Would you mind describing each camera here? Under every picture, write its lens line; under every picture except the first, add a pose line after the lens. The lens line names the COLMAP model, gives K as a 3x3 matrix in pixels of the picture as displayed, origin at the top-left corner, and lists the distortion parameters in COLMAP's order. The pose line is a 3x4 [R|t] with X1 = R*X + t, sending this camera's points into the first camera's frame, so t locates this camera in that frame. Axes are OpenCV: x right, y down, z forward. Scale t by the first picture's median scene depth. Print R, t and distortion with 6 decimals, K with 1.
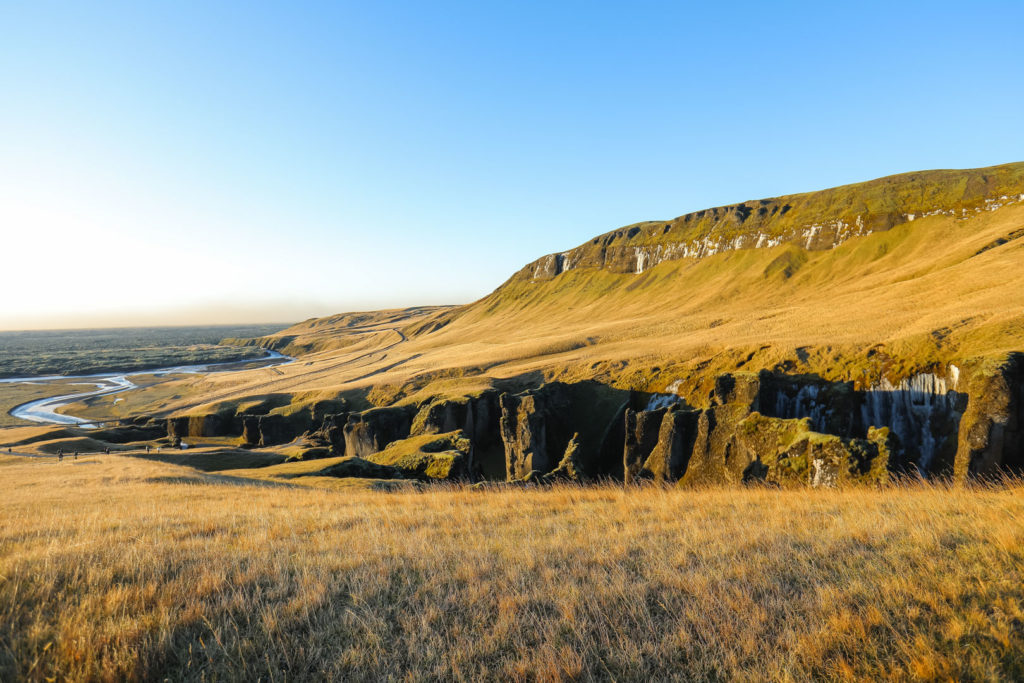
lens RADIAL K [[584.3, 0, 511.5], [0, 584.3, 340.0], [0, 0, 1]] dist [-0.008375, -0.001072]
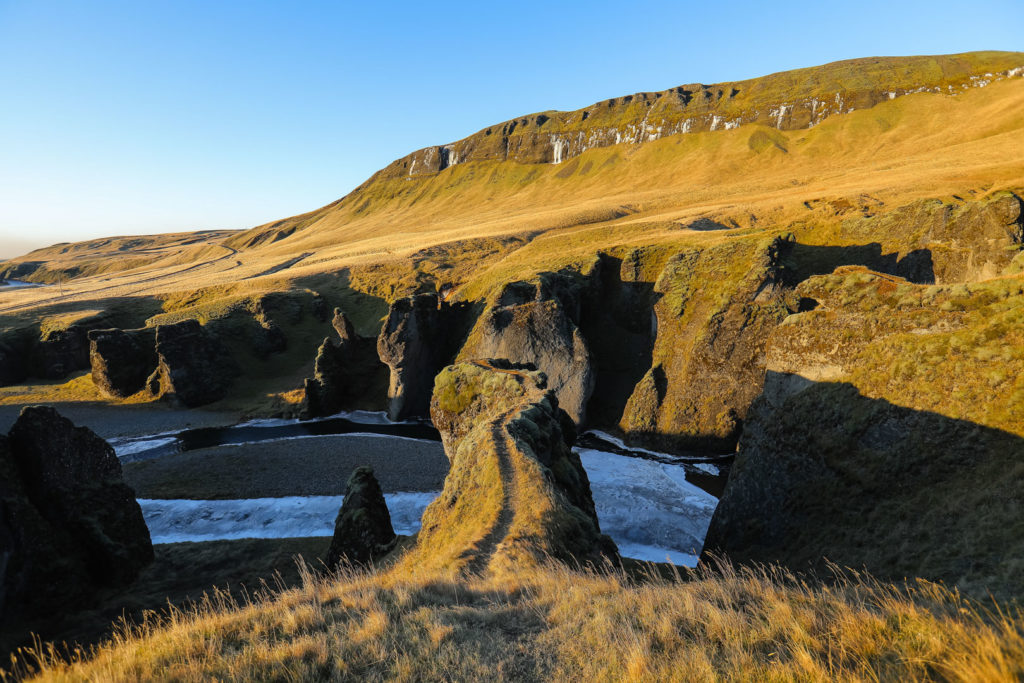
lens RADIAL K [[492.0, 0, 512.2], [0, 492.0, 343.2], [0, 0, 1]] dist [-0.035152, 0.009039]
pose [[0.901092, -0.078672, 0.426431, -0.197733], [0.021287, 0.990244, 0.137707, 0.057688], [-0.433105, -0.115009, 0.893976, 0.328743]]
